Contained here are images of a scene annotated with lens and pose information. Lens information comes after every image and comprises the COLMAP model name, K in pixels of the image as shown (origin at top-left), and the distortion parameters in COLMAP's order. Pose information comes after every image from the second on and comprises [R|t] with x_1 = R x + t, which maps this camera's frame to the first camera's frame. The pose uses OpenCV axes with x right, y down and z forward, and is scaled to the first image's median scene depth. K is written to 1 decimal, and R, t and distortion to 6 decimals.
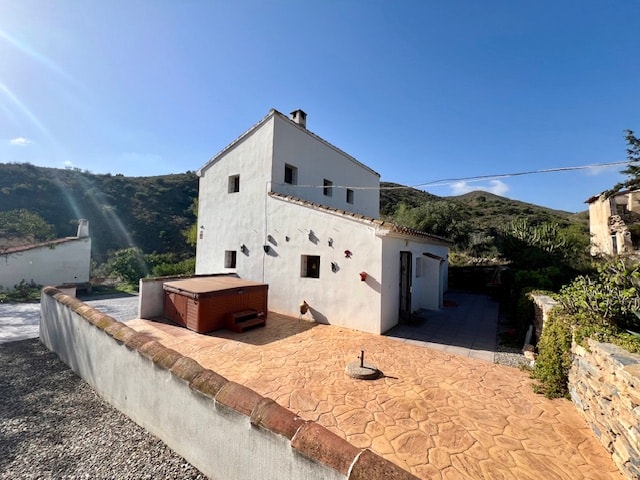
lens RADIAL K [[260.8, 0, 321.7], [0, 260.8, 237.9], [0, 0, 1]] dist [-0.003476, -0.001045]
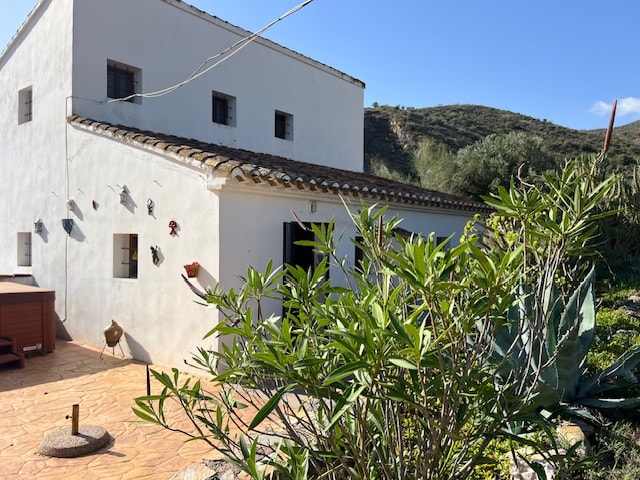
lens RADIAL K [[493.3, 0, 319.5], [0, 493.3, 242.9], [0, 0, 1]] dist [0.039503, -0.027729]
pose [[0.997484, -0.020549, -0.067853, 0.364730], [0.023755, 0.998623, 0.046784, 0.041489], [0.066798, -0.048278, 0.996598, 0.033373]]
